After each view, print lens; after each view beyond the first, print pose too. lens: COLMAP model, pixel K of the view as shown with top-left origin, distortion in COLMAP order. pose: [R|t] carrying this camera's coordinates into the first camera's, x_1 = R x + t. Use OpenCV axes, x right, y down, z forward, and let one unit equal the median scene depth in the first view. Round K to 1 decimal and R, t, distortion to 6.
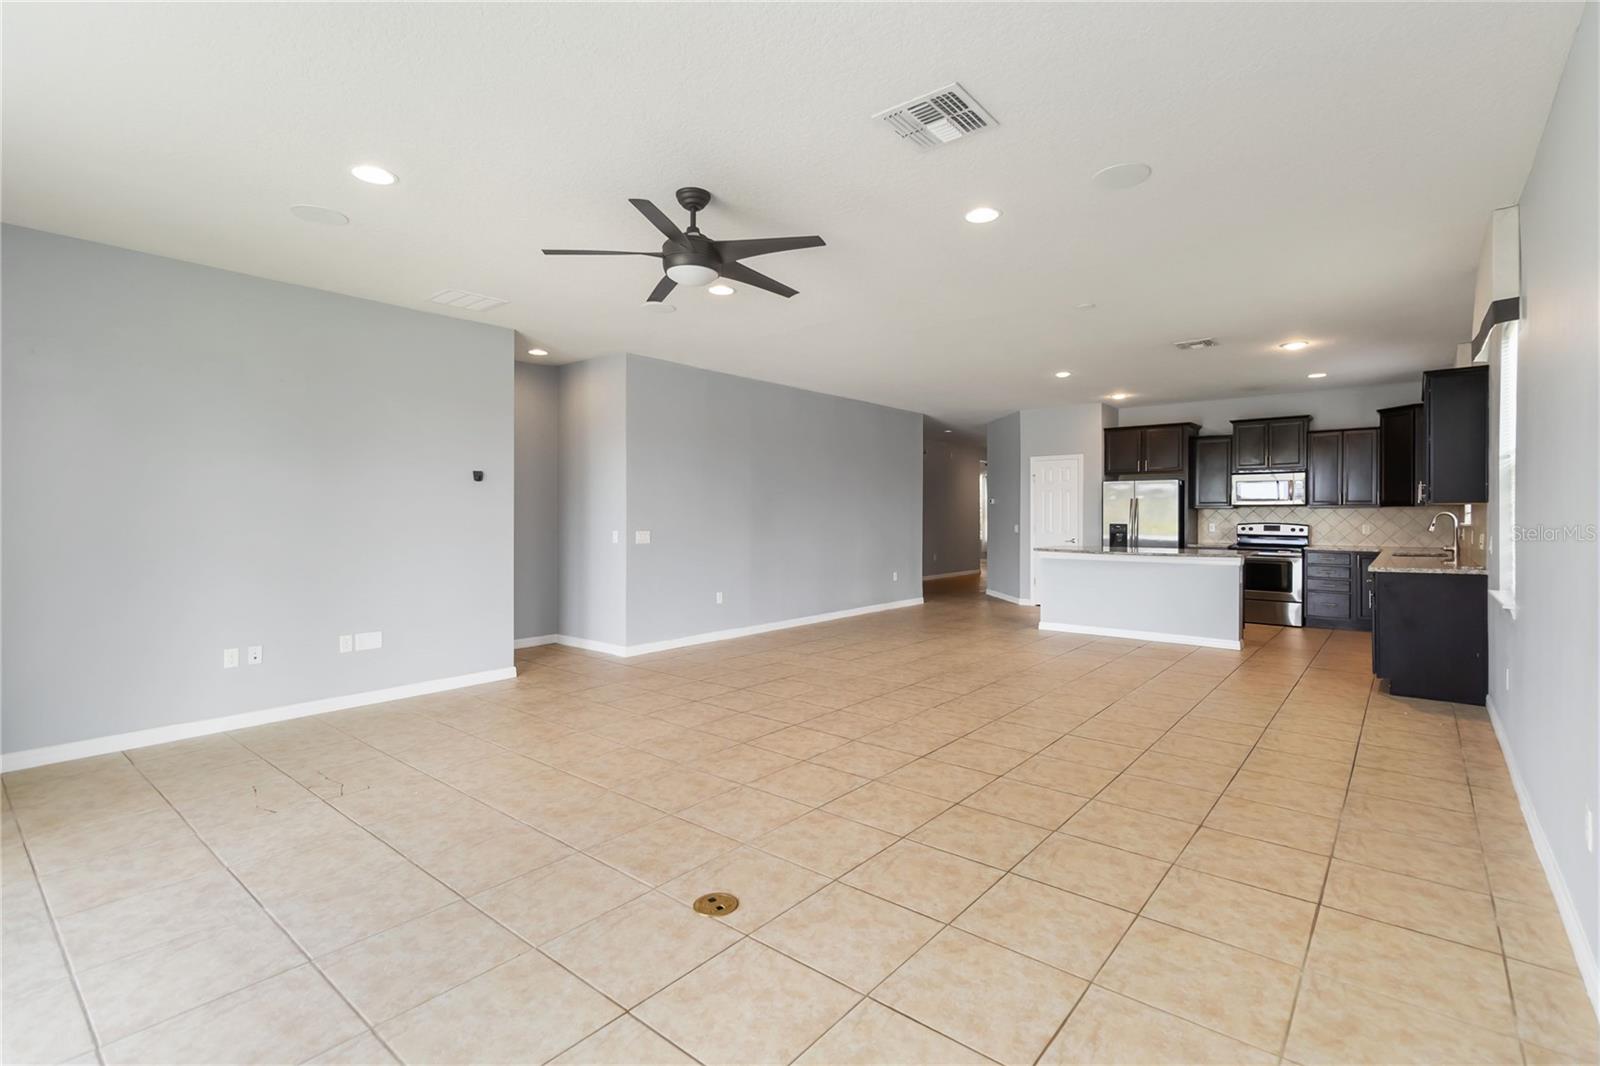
lens RADIAL K [[737.3, 0, 809.9], [0, 737.3, 517.4], [0, 0, 1]] dist [0.003128, -0.000159]
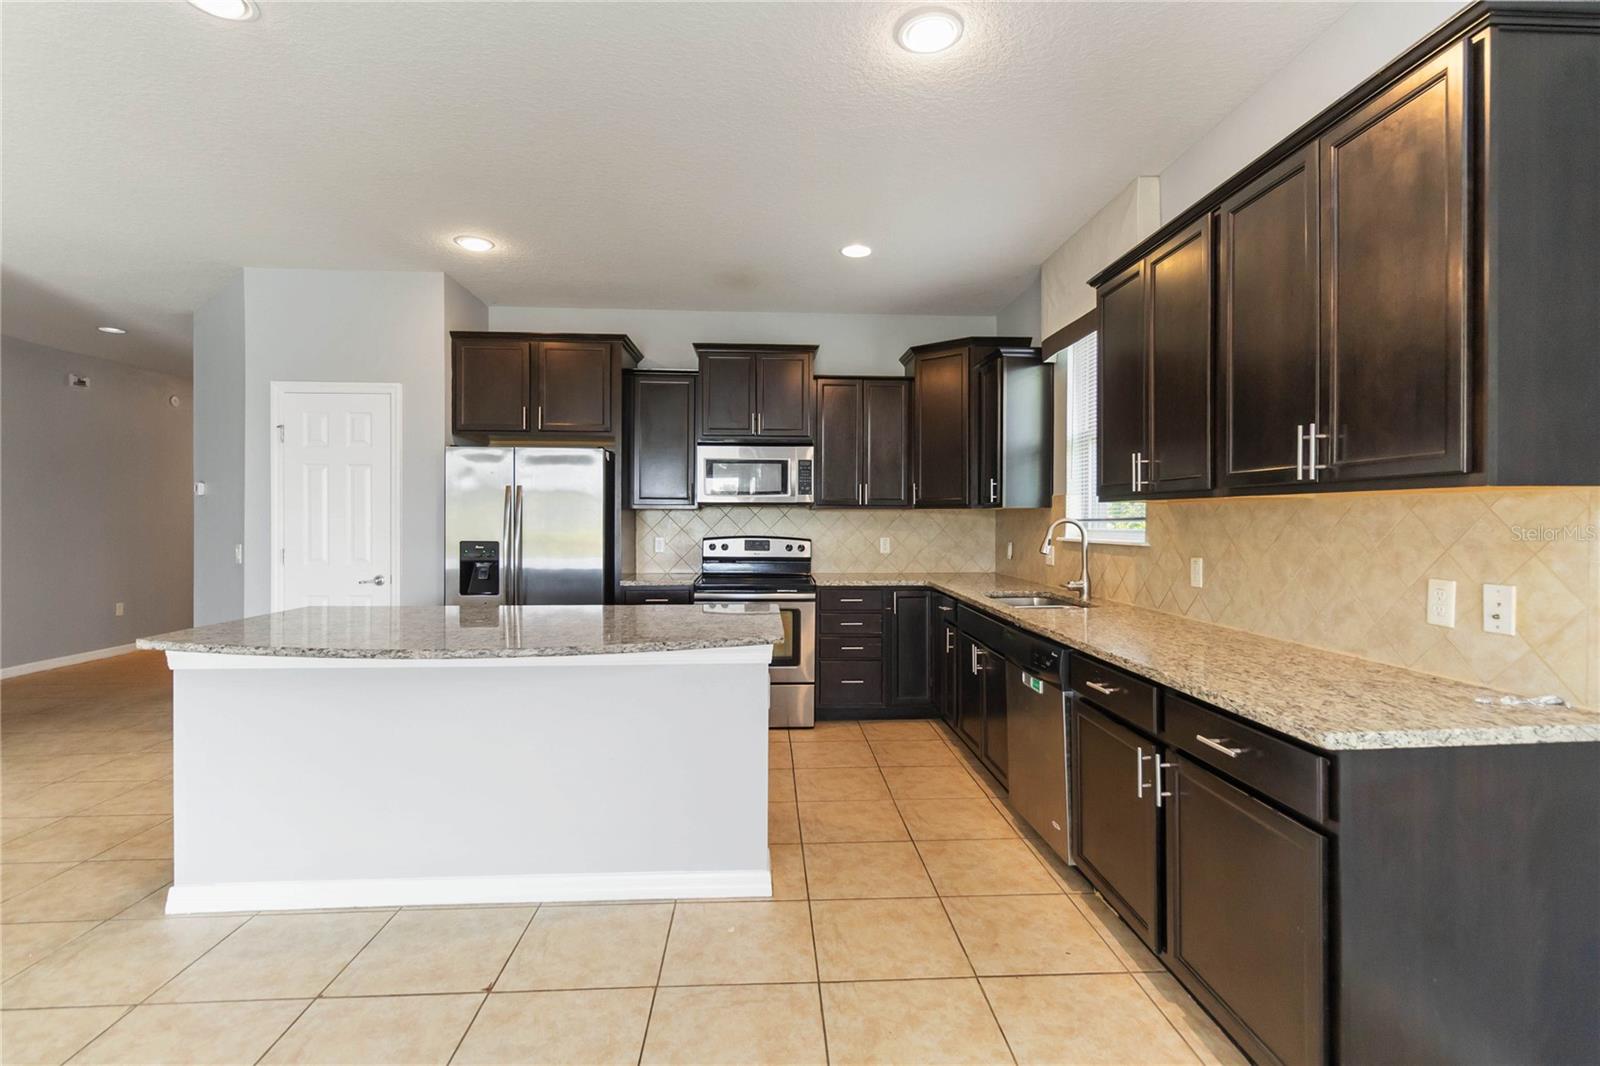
lens RADIAL K [[737.3, 0, 805.8], [0, 737.3, 522.6], [0, 0, 1]] dist [0.003128, -0.000159]
pose [[0.737312, -0.000027, 0.675552, 0.266271], [0.001074, 0.999999, -0.001133, -0.001947], [-0.675551, 0.001561, 0.737311, 0.545390]]
